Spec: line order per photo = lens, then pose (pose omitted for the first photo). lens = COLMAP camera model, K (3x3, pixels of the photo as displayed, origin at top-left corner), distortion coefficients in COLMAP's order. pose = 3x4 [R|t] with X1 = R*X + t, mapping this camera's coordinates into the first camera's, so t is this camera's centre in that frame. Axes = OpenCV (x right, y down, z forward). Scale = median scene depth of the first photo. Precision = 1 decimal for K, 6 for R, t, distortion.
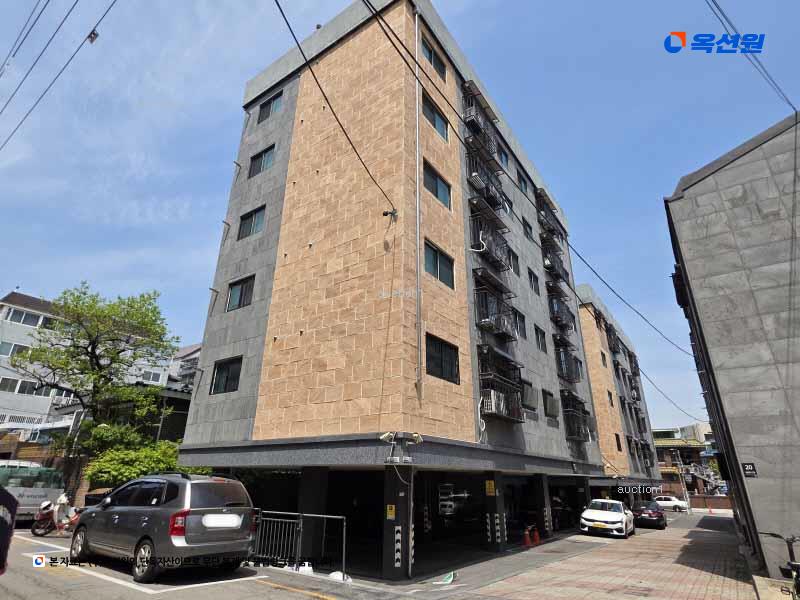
lens RADIAL K [[428.5, 0, 400.0], [0, 428.5, 300.0], [0, 0, 1]] dist [-0.008183, -0.001368]
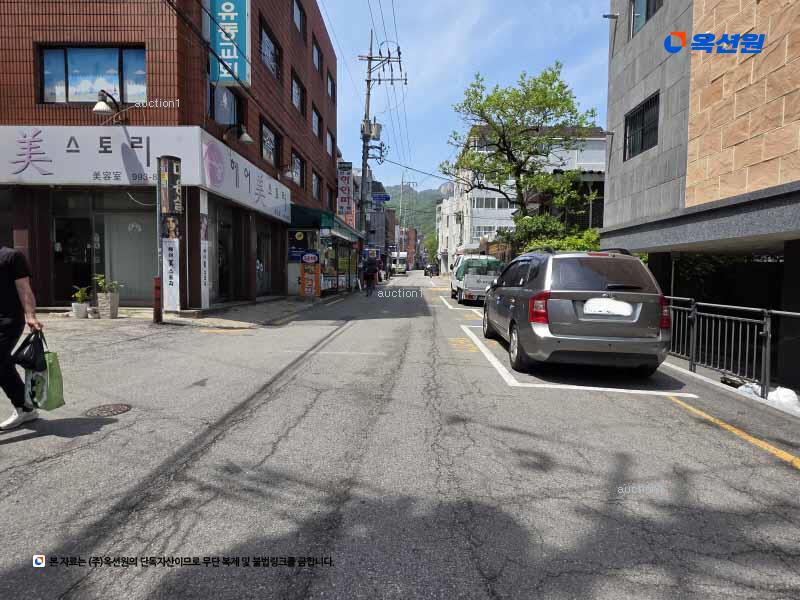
lens RADIAL K [[428.5, 0, 400.0], [0, 428.5, 300.0], [0, 0, 1]] dist [-0.008183, -0.001368]
pose [[0.547217, 0.054664, -0.835204, -0.021378], [0.315587, 0.910740, 0.266378, 0.137631], [0.775215, -0.409346, 0.481121, 0.267216]]
